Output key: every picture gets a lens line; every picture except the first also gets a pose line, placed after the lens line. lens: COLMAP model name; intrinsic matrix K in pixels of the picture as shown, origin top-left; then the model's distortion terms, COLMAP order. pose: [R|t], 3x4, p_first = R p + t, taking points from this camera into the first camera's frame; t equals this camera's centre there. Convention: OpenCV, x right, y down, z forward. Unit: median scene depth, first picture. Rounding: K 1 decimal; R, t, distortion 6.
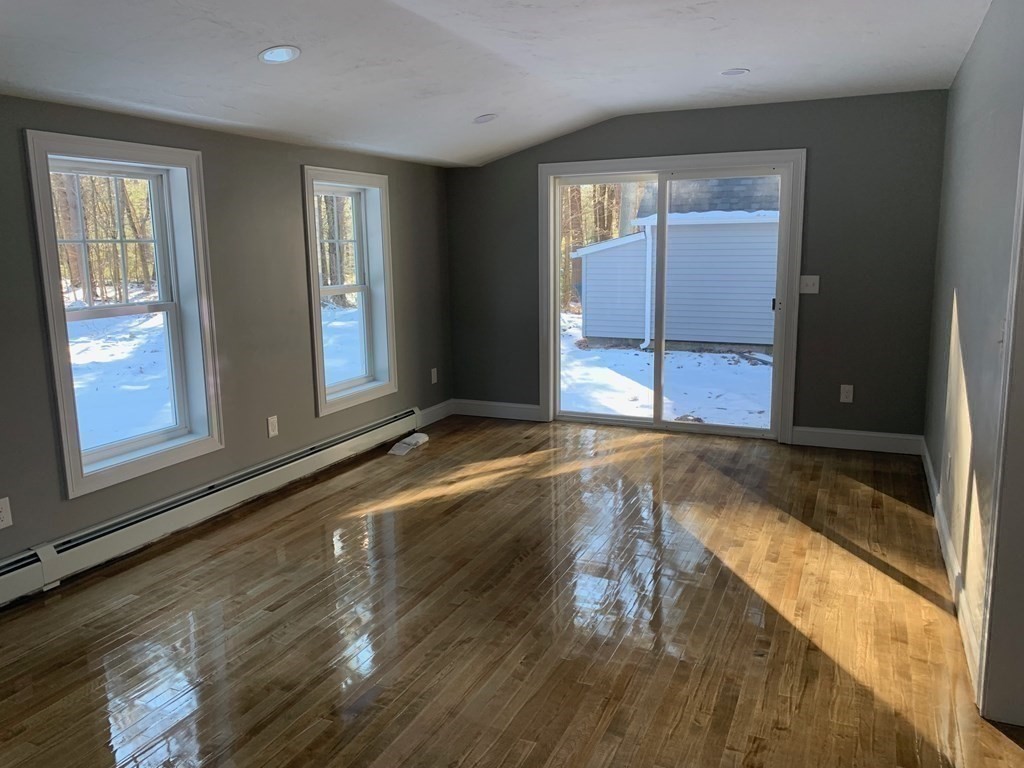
lens RADIAL K [[770.1, 0, 515.7], [0, 770.1, 377.9], [0, 0, 1]] dist [0.040371, -0.051332]
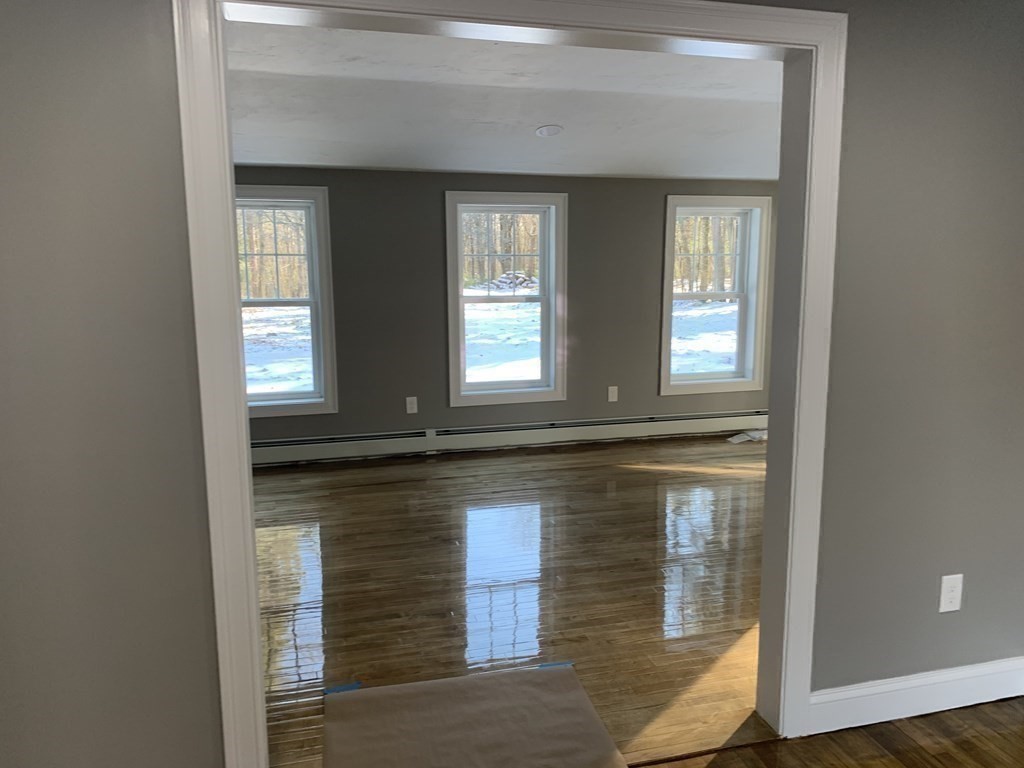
lens RADIAL K [[770.1, 0, 507.8], [0, 770.1, 383.4], [0, 0, 1]] dist [0.040371, -0.051332]
pose [[0.625471, 0.137620, -0.768015, 0.687682], [-0.140319, 0.988114, 0.062783, -0.016073], [0.767526, 0.068498, 0.637348, 0.016630]]
